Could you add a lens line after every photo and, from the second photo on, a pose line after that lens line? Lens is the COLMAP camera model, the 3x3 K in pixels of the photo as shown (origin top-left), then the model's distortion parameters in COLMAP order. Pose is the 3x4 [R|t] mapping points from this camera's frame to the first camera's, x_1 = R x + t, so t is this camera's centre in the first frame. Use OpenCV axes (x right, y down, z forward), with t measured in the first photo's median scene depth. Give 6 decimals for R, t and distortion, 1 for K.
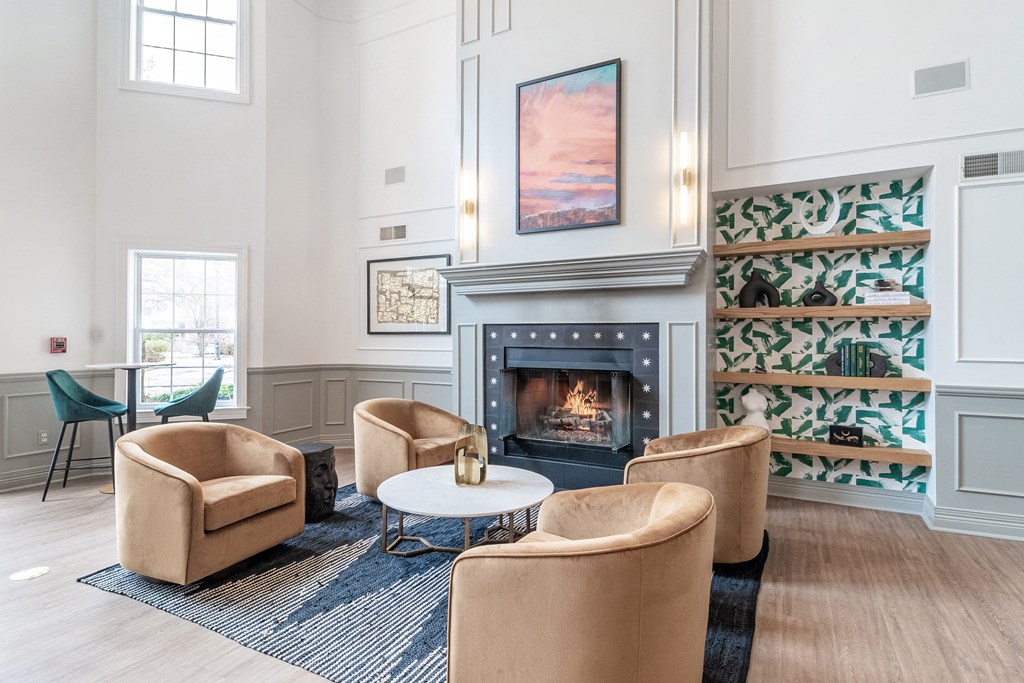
lens RADIAL K [[529.0, 0, 519.1], [0, 529.0, 332.3], [0, 0, 1]] dist [0.014033, -0.003203]
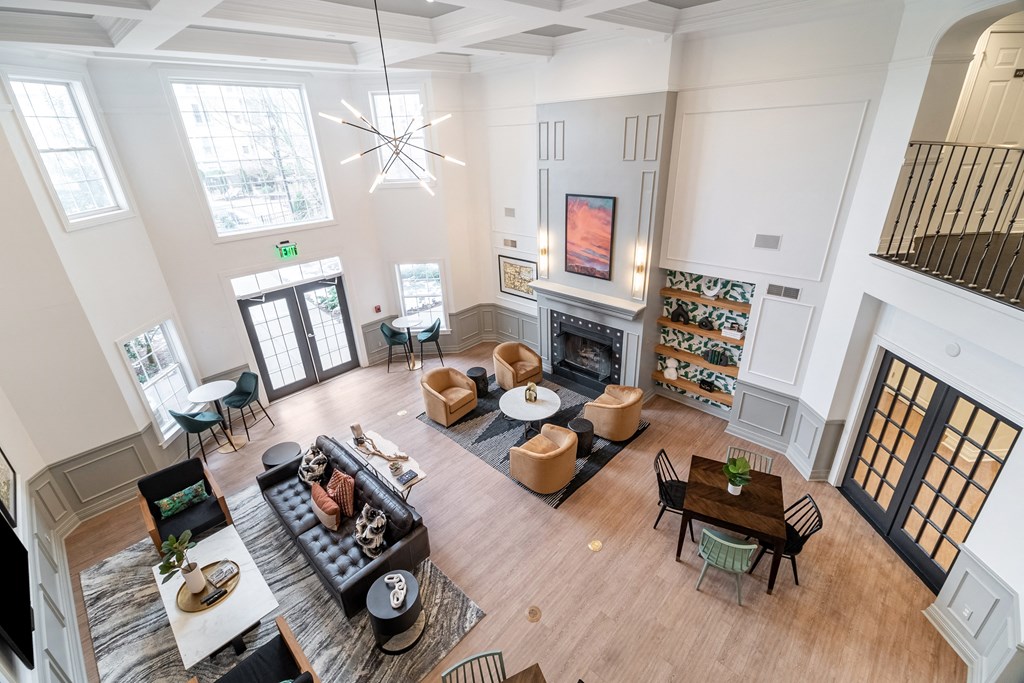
lens RADIAL K [[458.2, 0, 521.1], [0, 458.2, 332.4], [0, 0, 1]] dist [0.005195, -0.000410]
pose [[0.959863, 0.084604, -0.267406, 0.339600], [0.039455, 0.903207, 0.427389, -0.773920], [0.277681, -0.420785, 0.863616, -0.688488]]
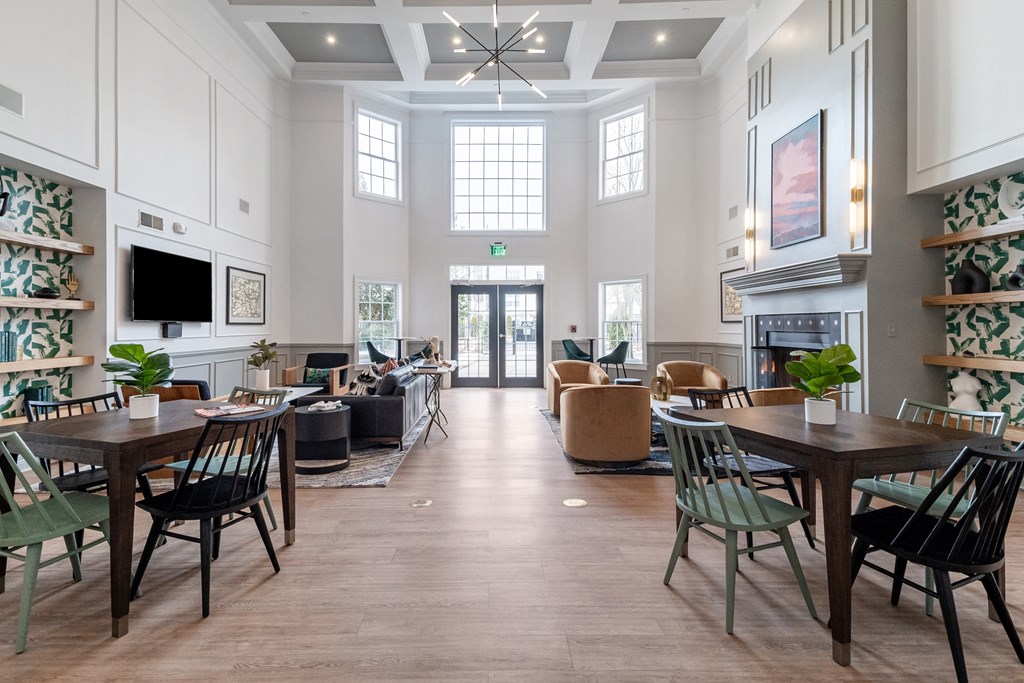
lens RADIAL K [[503.8, 0, 474.7], [0, 503.8, 320.6], [0, 0, 1]] dist [-0.001060, -0.001899]
pose [[0.419979, -0.012832, -0.907443, 0.924509], [0.014161, 0.999871, -0.007586, -0.000848], [0.907423, -0.009664, 0.420107, -0.284225]]
